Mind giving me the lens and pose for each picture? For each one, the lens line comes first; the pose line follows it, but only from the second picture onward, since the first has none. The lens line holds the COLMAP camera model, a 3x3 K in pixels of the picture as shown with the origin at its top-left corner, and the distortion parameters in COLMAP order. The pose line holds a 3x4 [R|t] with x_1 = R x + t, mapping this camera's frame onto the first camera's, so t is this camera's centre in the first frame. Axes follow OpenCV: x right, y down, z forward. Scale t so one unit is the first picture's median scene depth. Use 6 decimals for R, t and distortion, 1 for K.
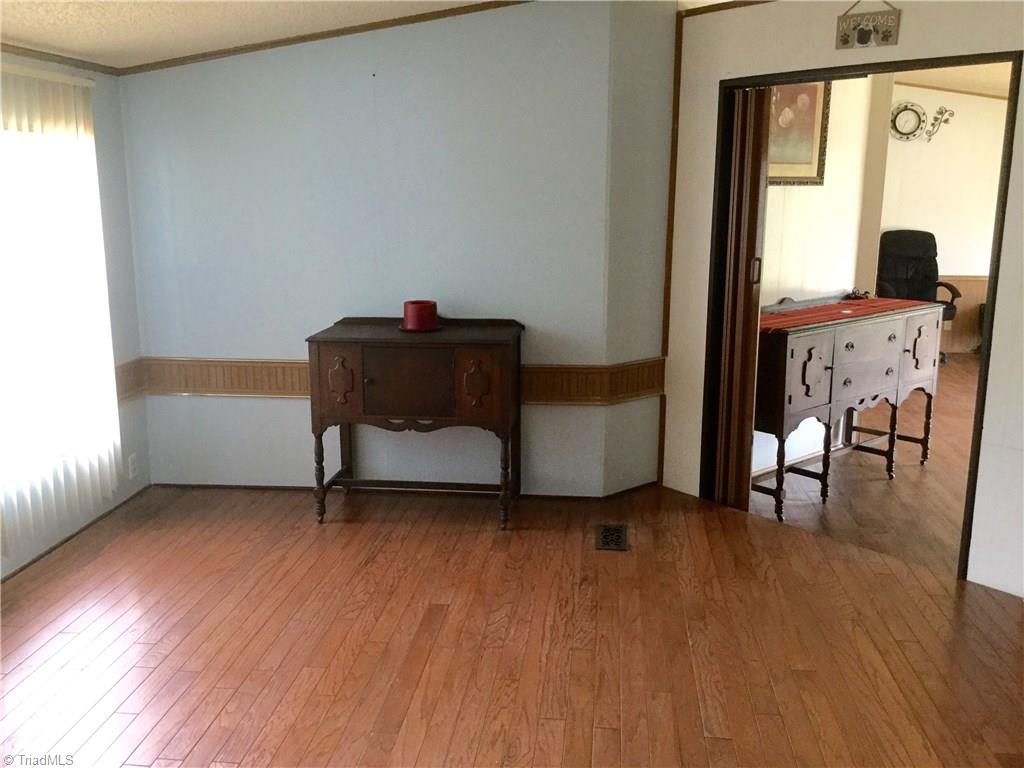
lens RADIAL K [[935.5, 0, 504.9], [0, 935.5, 390.8], [0, 0, 1]] dist [0.036826, 0.000000]
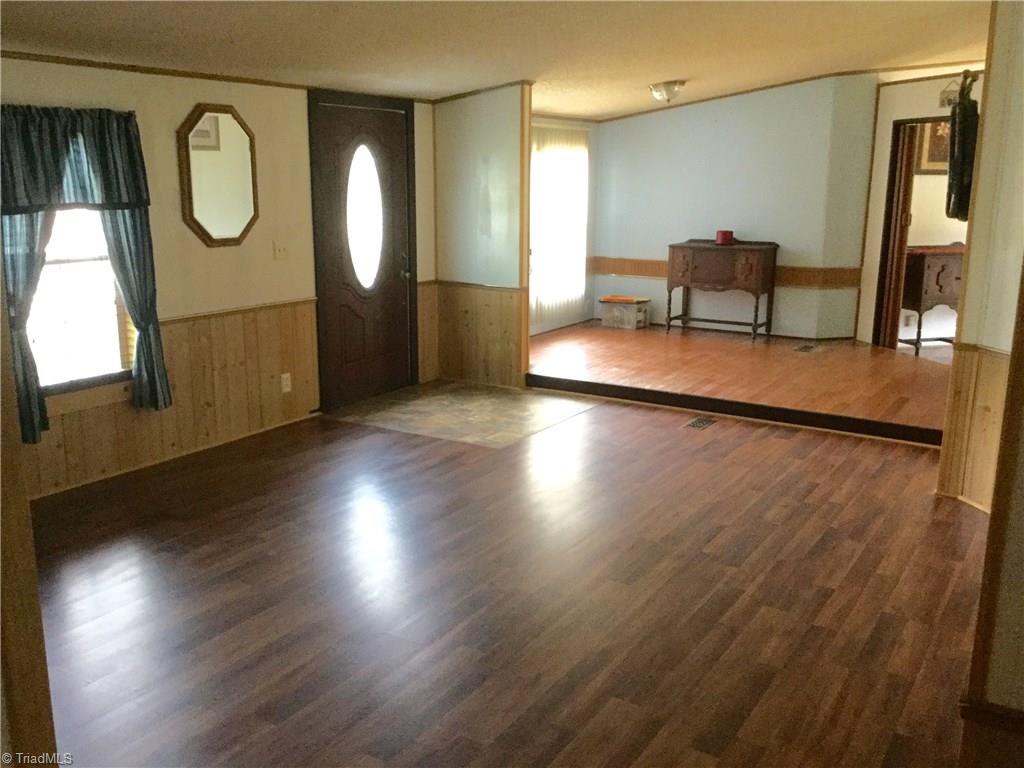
lens RADIAL K [[935.5, 0, 507.1], [0, 935.5, 381.1], [0, 0, 1]] dist [0.036826, 0.000000]
pose [[0.898325, 0.102061, -0.427311, 0.386894], [-0.095645, 0.994745, 0.036519, 0.200479], [0.428793, 0.008064, 0.903367, -1.050339]]
